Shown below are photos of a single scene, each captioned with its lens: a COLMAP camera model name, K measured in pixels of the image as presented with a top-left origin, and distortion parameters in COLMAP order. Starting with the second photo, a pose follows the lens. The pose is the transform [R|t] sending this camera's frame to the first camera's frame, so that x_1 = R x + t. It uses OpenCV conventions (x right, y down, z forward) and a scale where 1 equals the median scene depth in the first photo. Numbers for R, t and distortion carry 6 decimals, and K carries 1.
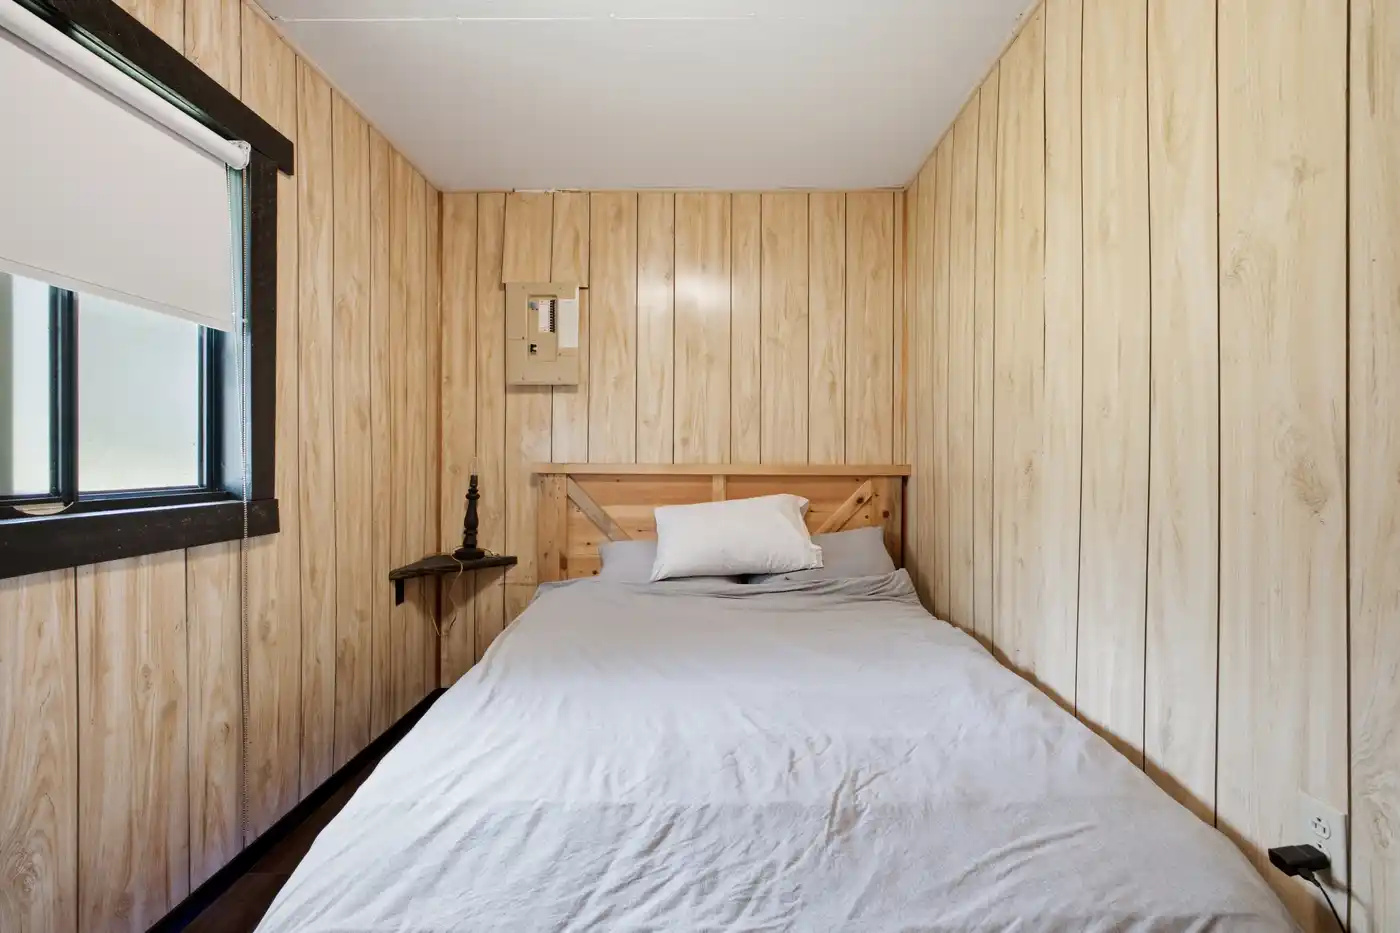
lens RADIAL K [[609.4, 0, 696.6], [0, 609.4, 462.9], [0, 0, 1]] dist [-0.004659, 0.001005]
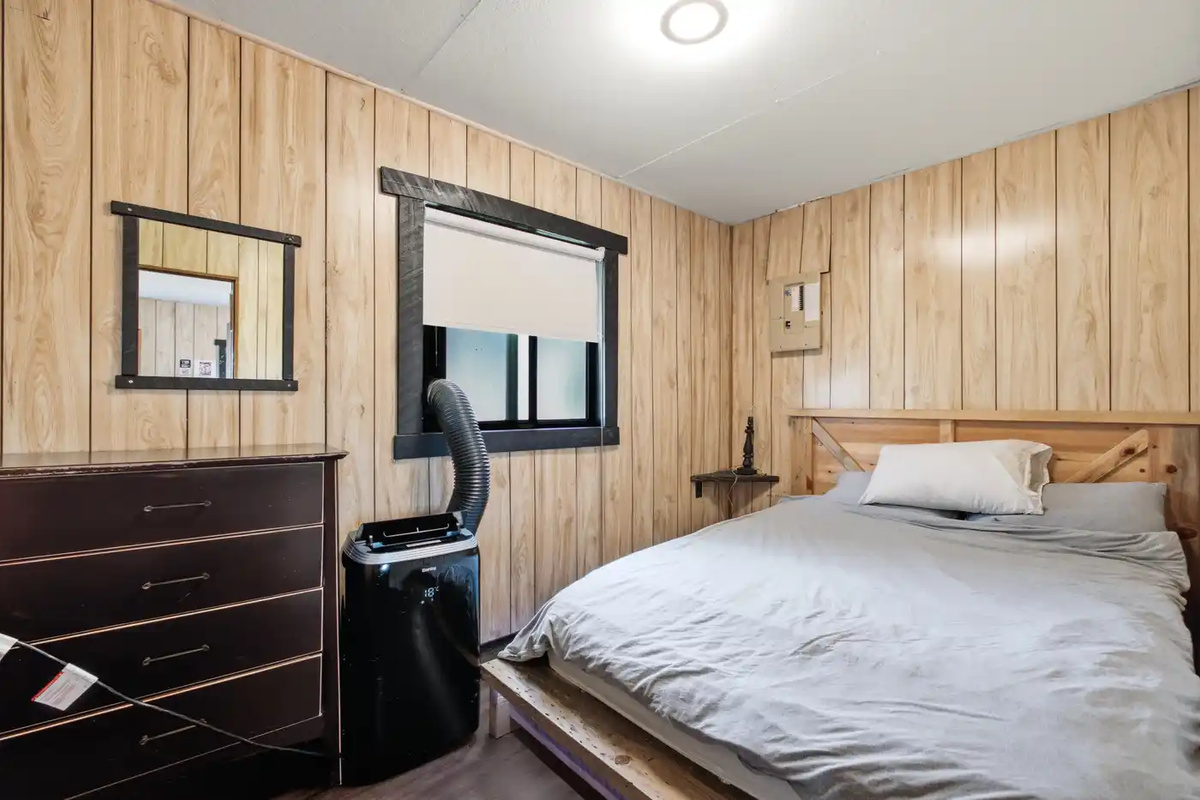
lens RADIAL K [[522.4, 0, 593.8], [0, 522.4, 399.8], [0, 0, 1]] dist [-0.004659, 0.001005]
pose [[0.662798, -0.009090, -0.748743, 0.364714], [-0.001385, 0.999910, -0.013366, -0.003087], [0.748797, 0.009896, 0.662726, -0.110509]]
